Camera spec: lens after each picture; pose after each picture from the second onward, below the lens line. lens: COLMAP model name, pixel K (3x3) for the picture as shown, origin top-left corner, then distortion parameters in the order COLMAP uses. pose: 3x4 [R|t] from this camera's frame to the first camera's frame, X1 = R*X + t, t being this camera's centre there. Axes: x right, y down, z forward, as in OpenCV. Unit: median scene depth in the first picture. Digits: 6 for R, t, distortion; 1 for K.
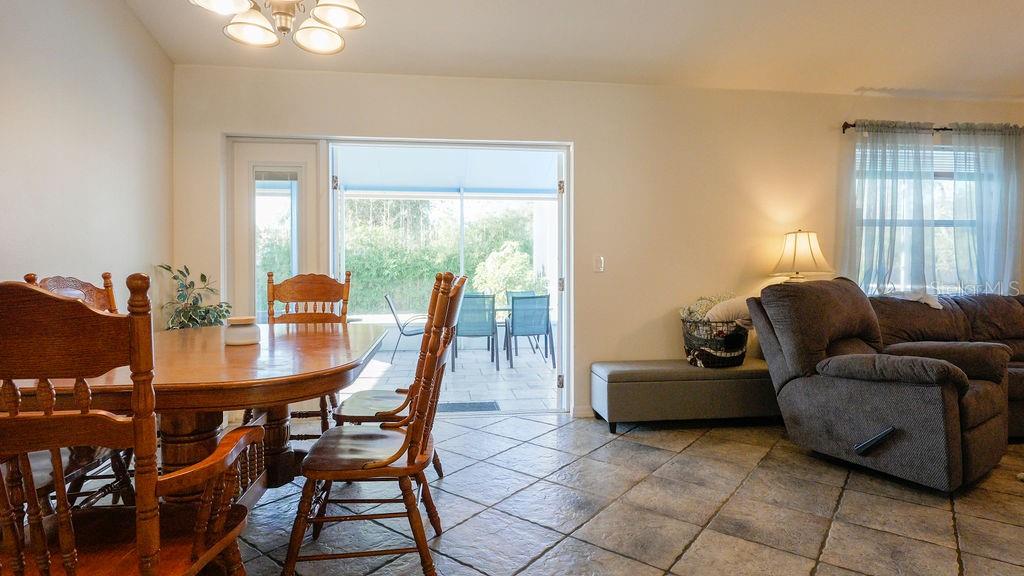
lens RADIAL K [[535.3, 0, 508.8], [0, 535.3, 281.3], [0, 0, 1]] dist [0.000573, 0.001921]
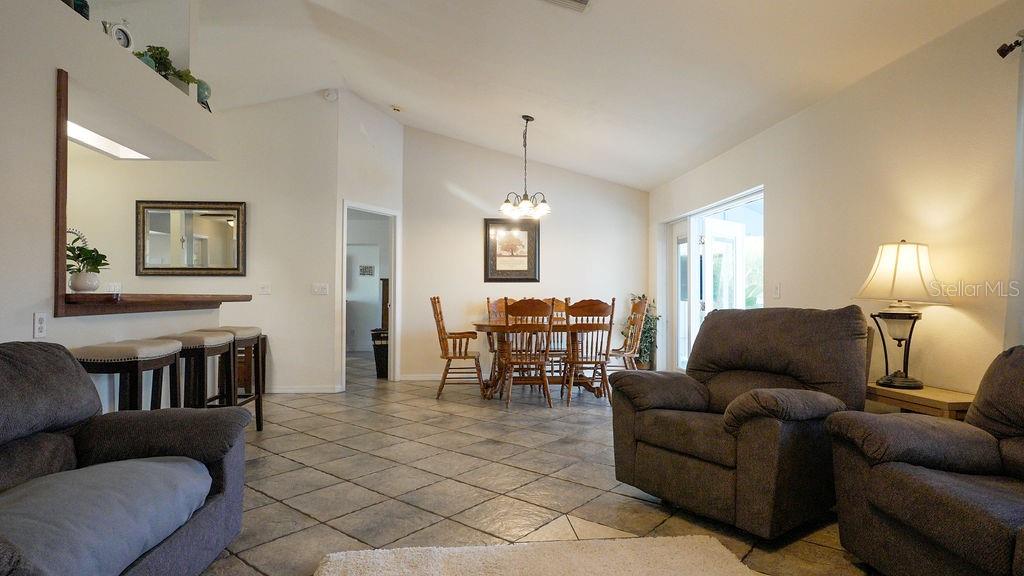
lens RADIAL K [[563.7, 0, 512.0], [0, 563.7, 288.0], [0, 0, 1]] dist [-0.000006, 0.000035]
pose [[-0.067394, -0.011531, -0.997660, 1.105842], [-0.013282, 0.999855, -0.010660, -0.012110], [0.997638, 0.012532, -0.067537, 0.432693]]
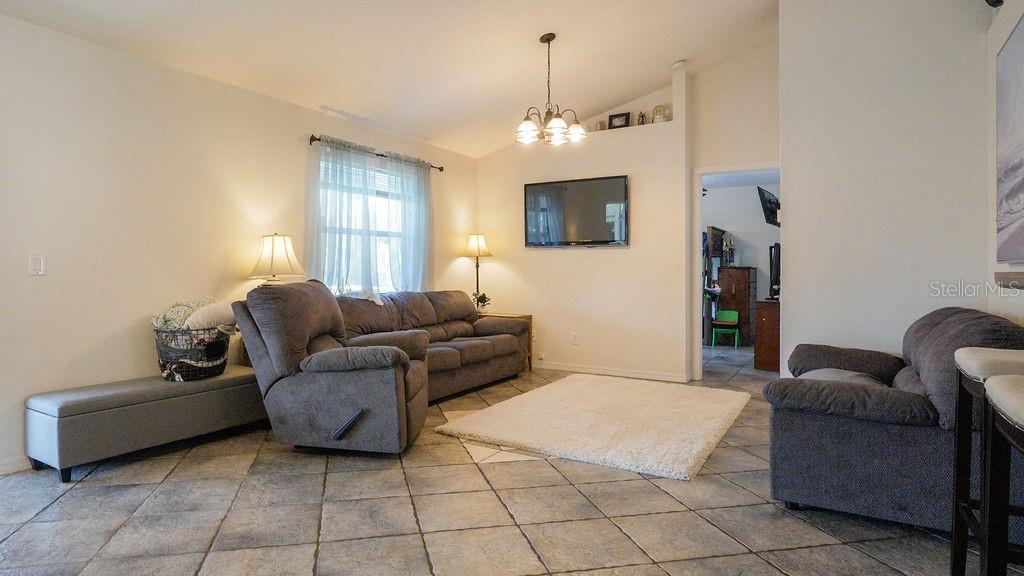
lens RADIAL K [[535.3, 0, 508.8], [0, 535.3, 281.3], [0, 0, 1]] dist [0.000573, 0.001921]
pose [[0.652078, -0.010301, 0.758082, 0.049254], [0.014405, 0.999896, 0.001196, 0.000292], [-0.758015, 0.010140, 0.652158, 0.003481]]
